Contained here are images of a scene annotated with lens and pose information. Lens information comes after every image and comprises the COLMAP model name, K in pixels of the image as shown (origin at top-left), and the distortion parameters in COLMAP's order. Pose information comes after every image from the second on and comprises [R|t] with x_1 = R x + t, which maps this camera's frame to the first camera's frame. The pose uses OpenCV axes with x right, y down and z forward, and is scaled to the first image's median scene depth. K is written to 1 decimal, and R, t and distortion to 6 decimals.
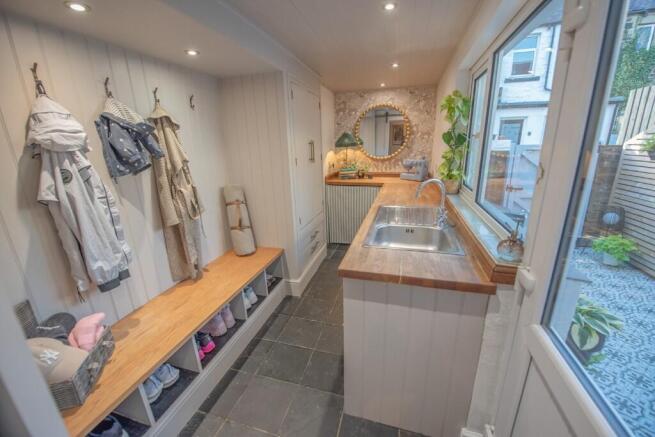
lens RADIAL K [[265.3, 0, 328.9], [0, 265.3, 217.5], [0, 0, 1]] dist [-0.012864, 0.000040]
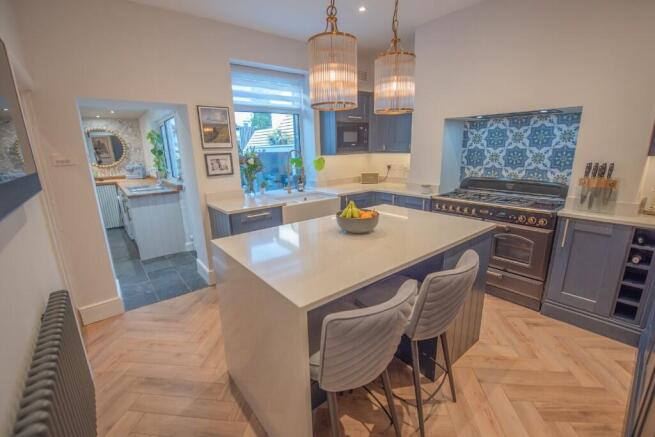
lens RADIAL K [[283.4, 0, 326.0], [0, 283.4, 219.0], [0, 0, 1]] dist [-0.004266, -0.000472]
pose [[0.583551, -0.193524, 0.788680, -0.603032], [0.235506, 0.969782, 0.063710, 0.379053], [-0.777178, 0.148561, 0.611494, -1.303528]]
